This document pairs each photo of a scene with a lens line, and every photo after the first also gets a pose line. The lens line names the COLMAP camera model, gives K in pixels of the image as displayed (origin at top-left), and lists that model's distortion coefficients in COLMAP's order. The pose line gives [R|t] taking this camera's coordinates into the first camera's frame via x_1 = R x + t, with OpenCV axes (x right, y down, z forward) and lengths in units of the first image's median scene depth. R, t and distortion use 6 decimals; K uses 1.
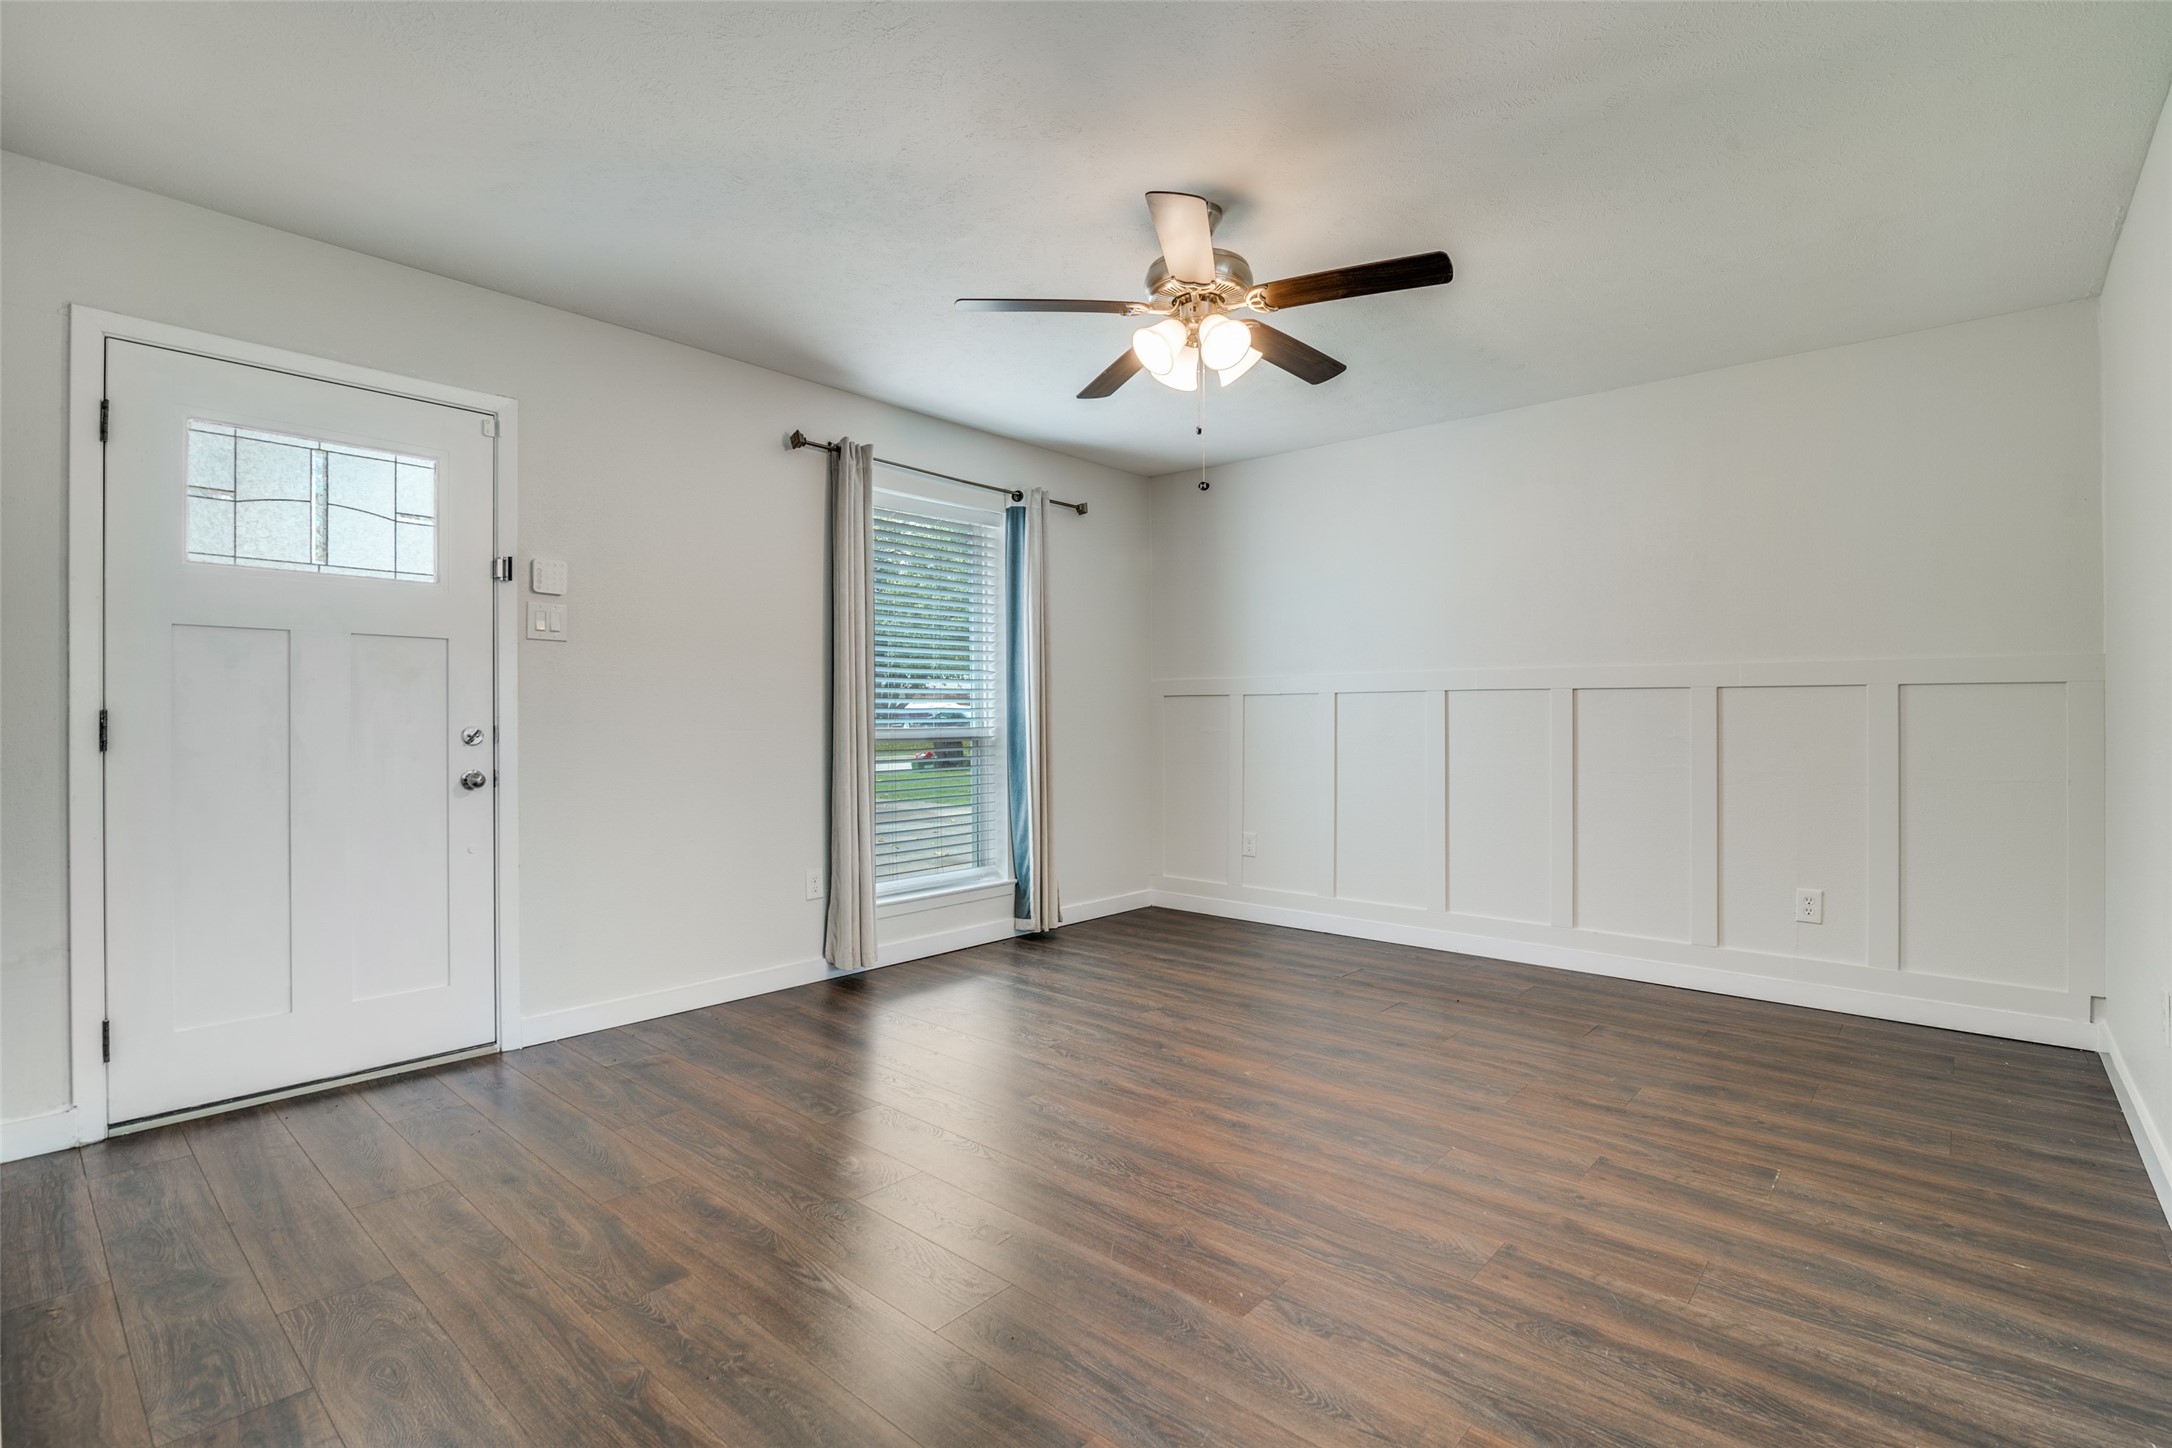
lens RADIAL K [[992.9, 0, 1079.4], [0, 992.9, 698.2], [0, 0, 1]] dist [-0.014378, 0.000088]
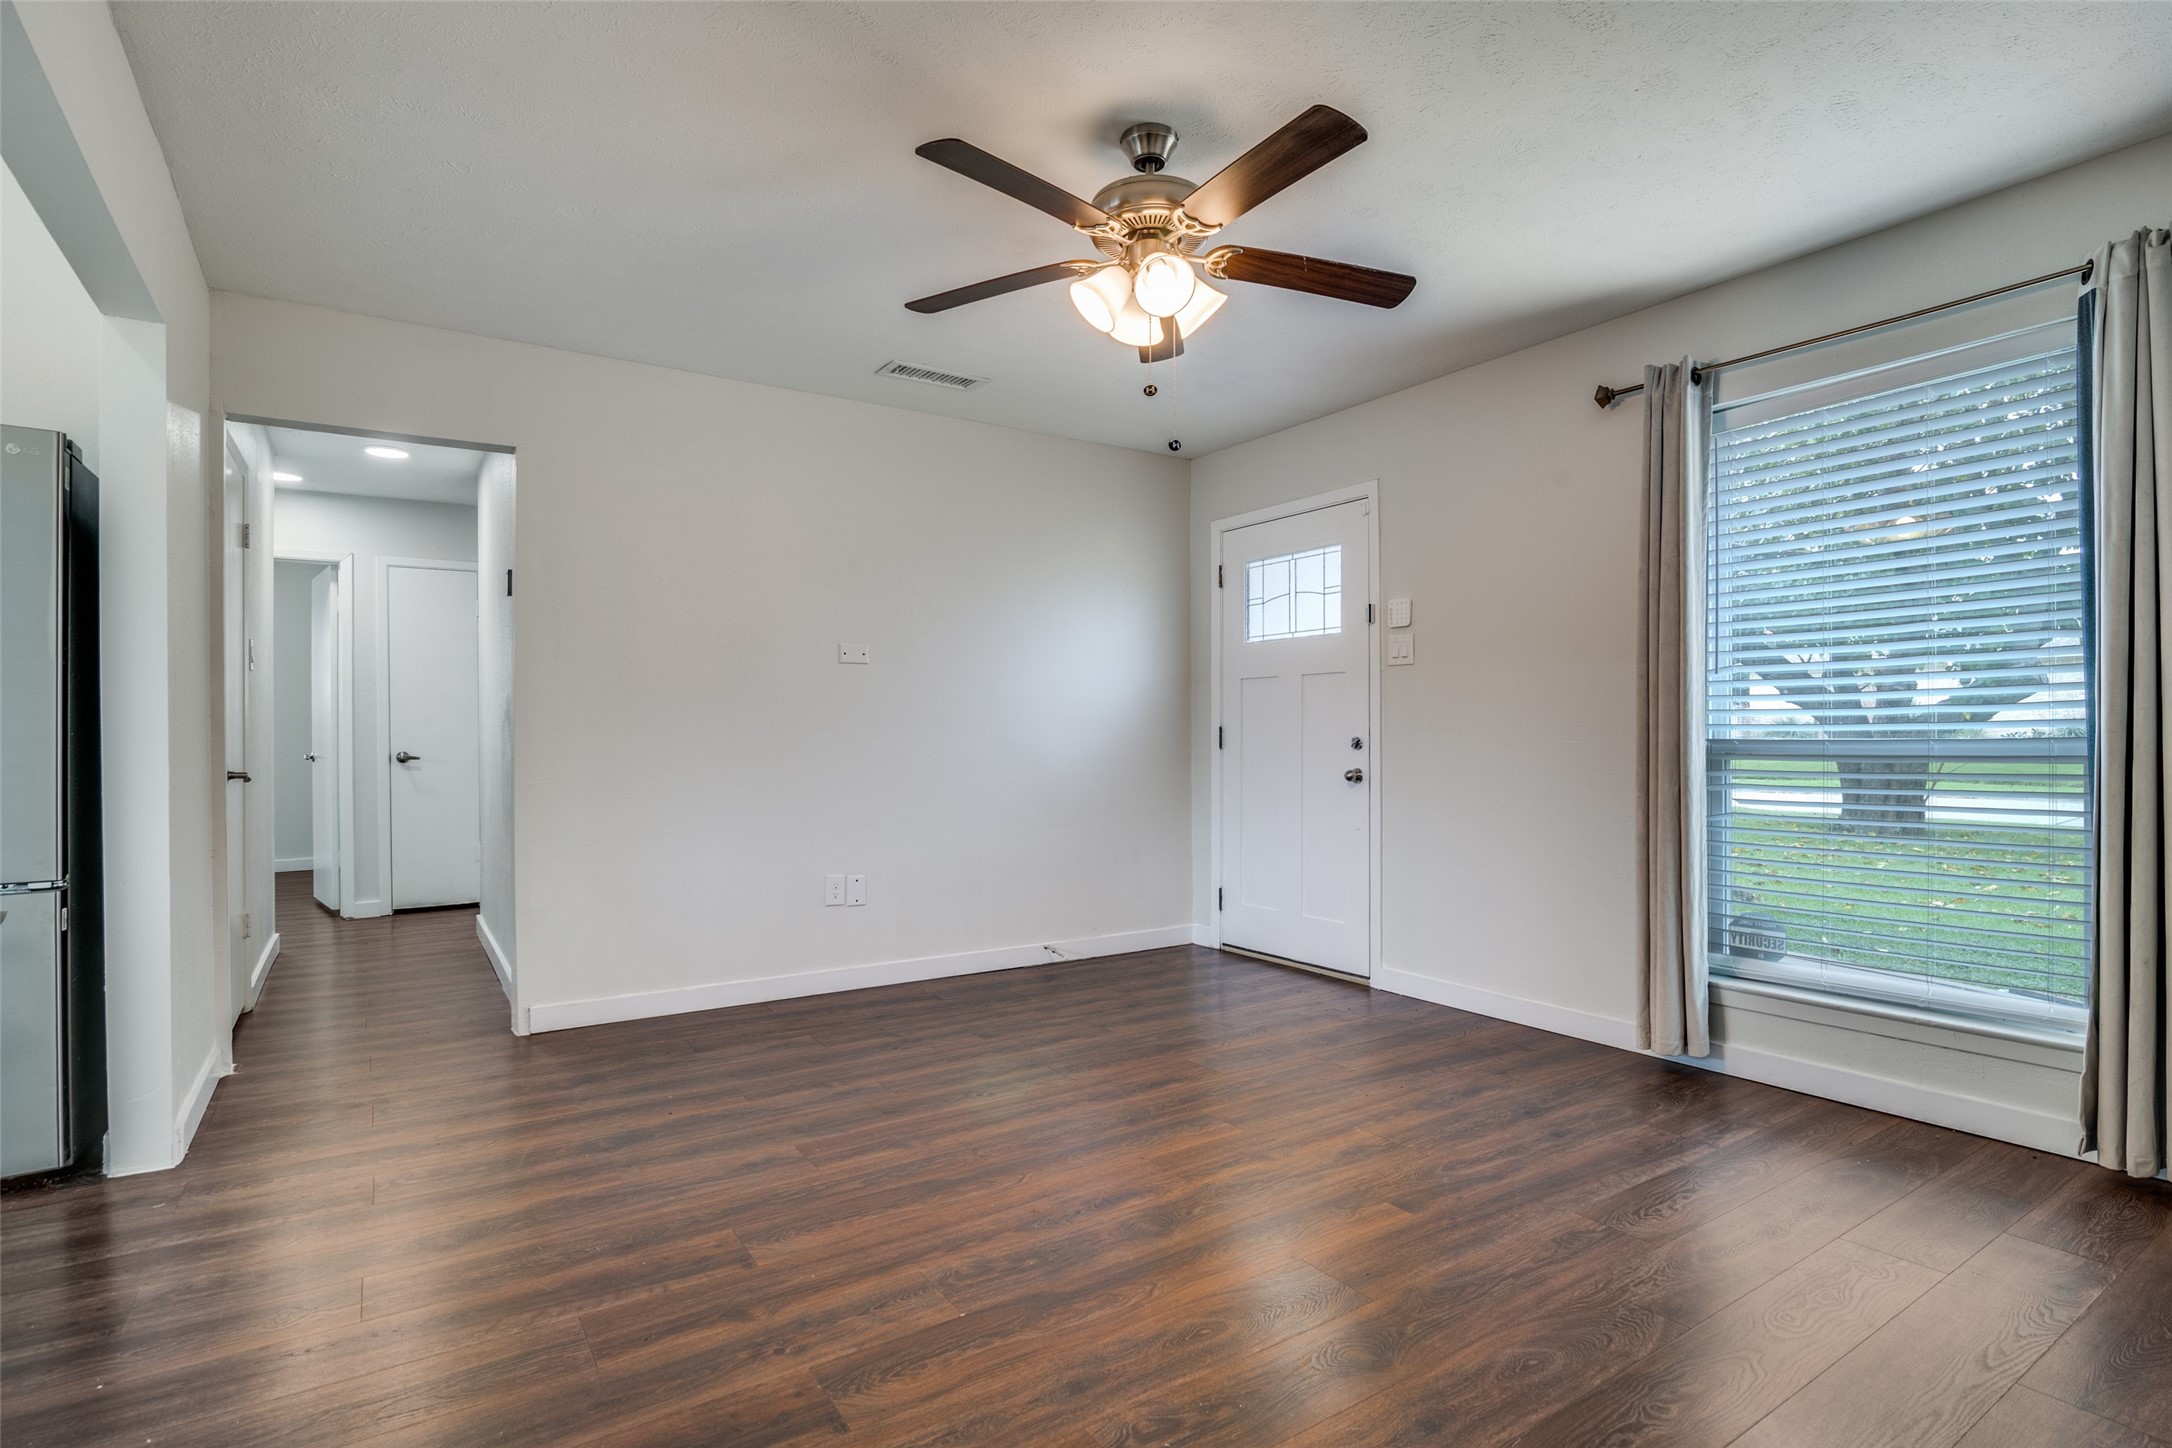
lens RADIAL K [[1037.5, 0, 1077.8], [0, 1037.5, 691.4], [0, 0, 1]] dist [-0.020219, 0.000127]
pose [[-0.241345, -0.040949, -0.969575, 0.956594], [0.025124, 0.998511, -0.048425, 0.031332], [0.970114, -0.036047, -0.239956, 1.102353]]
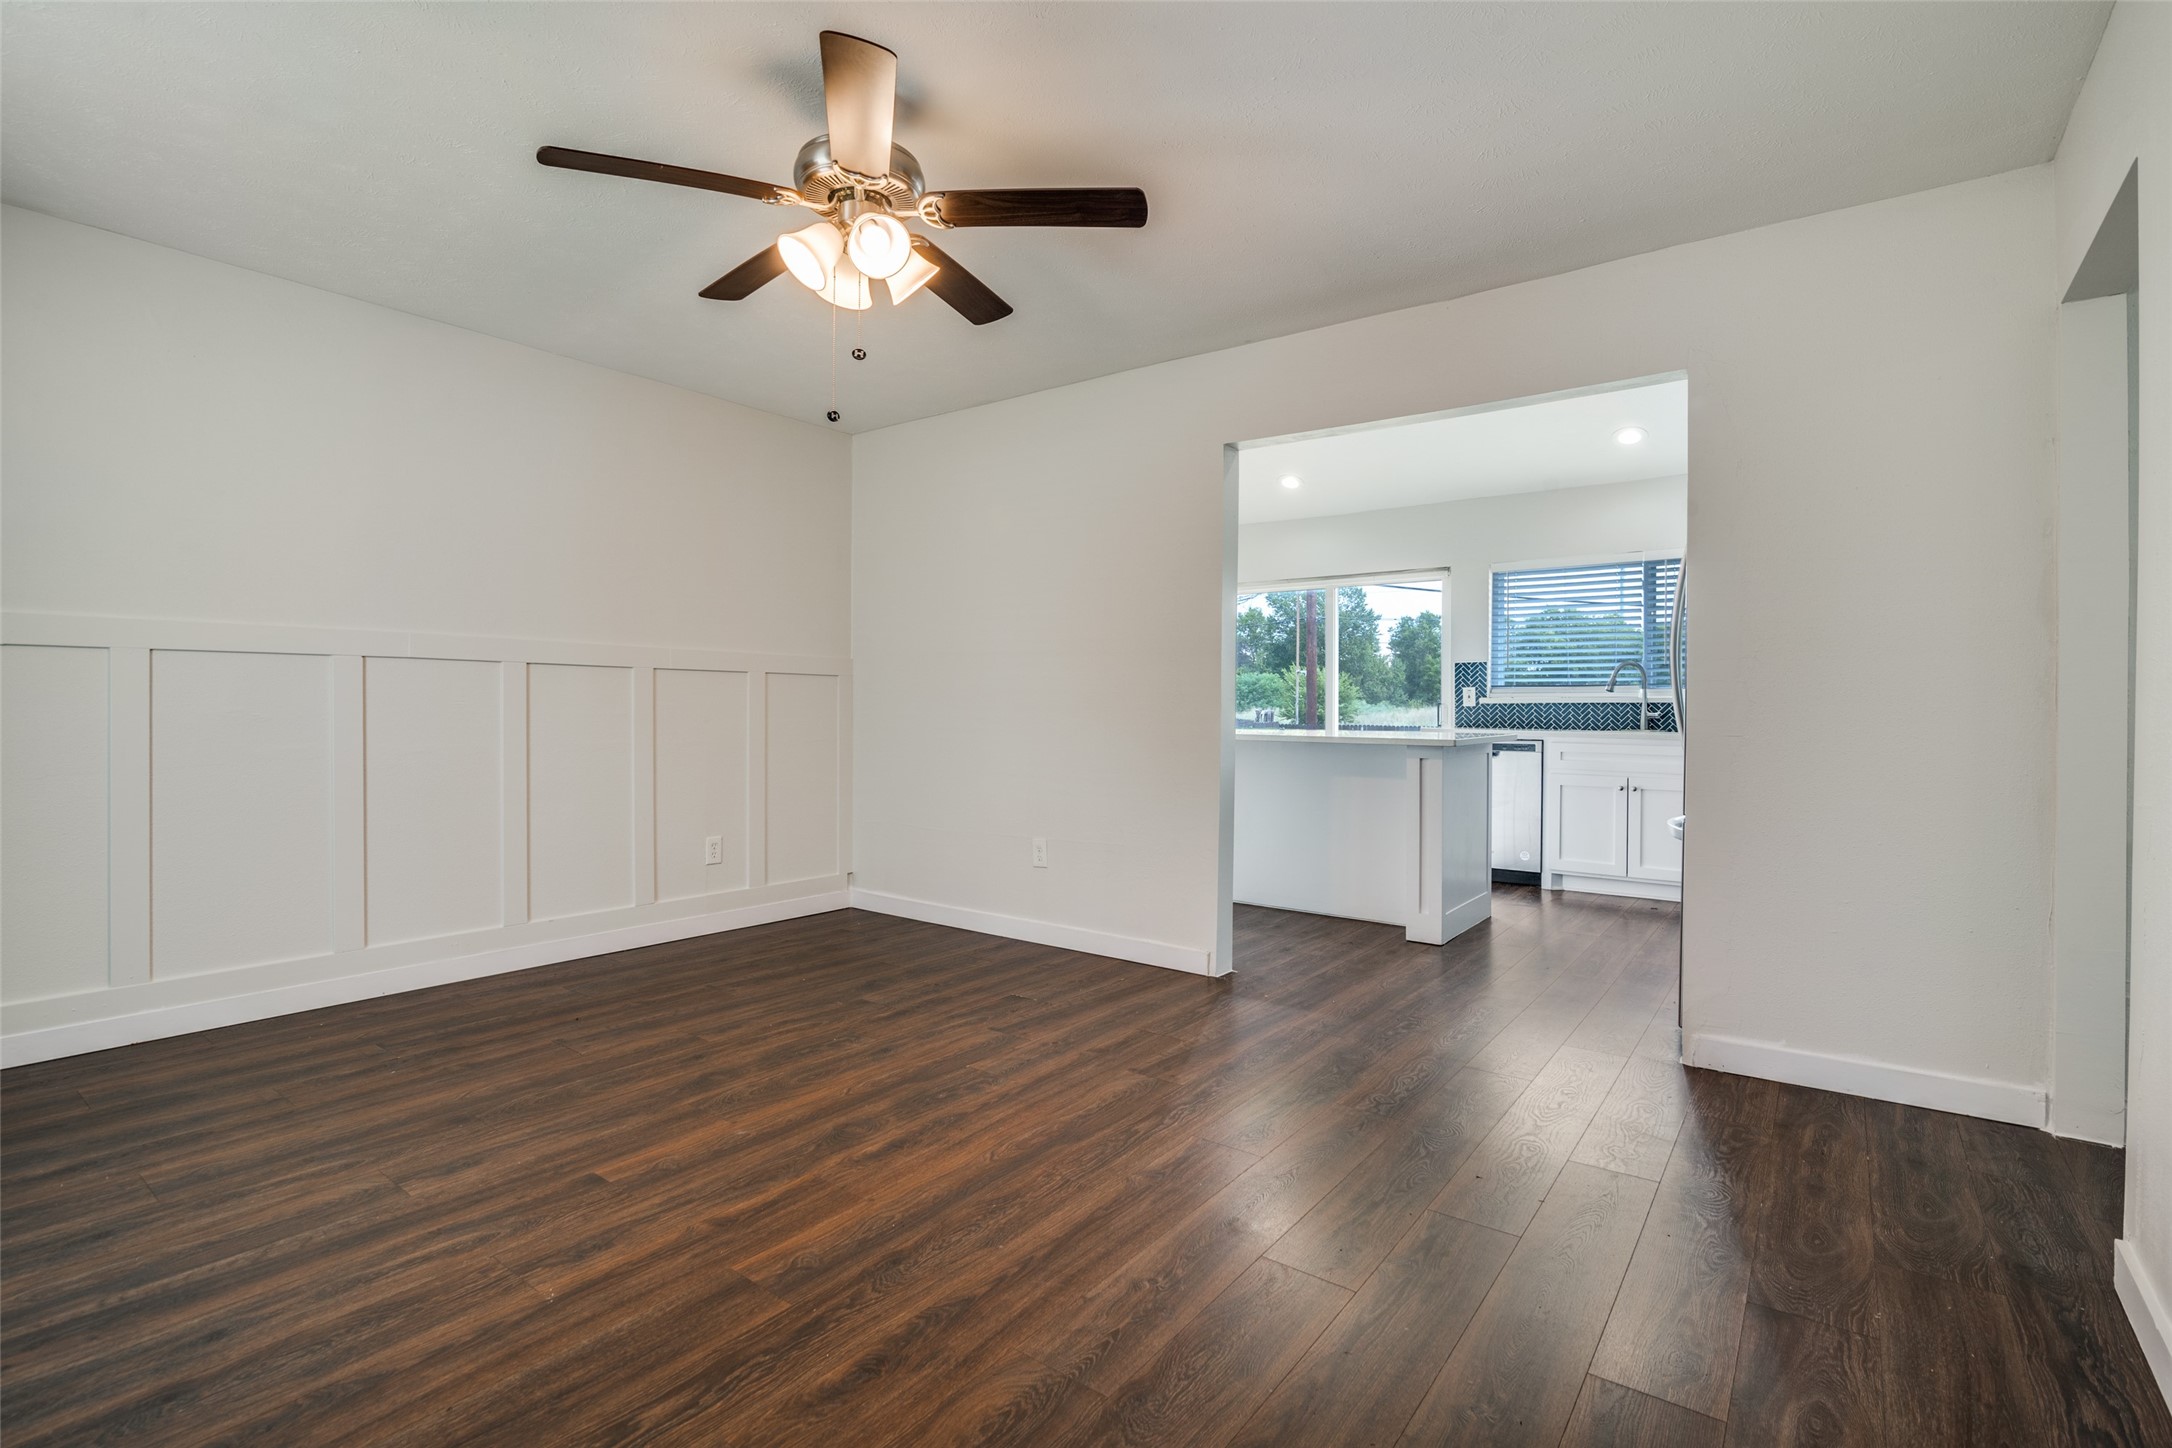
lens RADIAL K [[1037.5, 0, 1077.8], [0, 1037.5, 691.4], [0, 0, 1]] dist [-0.020219, 0.000127]
pose [[-0.083226, 0.009961, 0.996481, -0.726093], [-0.028185, 0.999526, -0.012345, 0.024107], [-0.996132, -0.029113, -0.082906, 0.848193]]
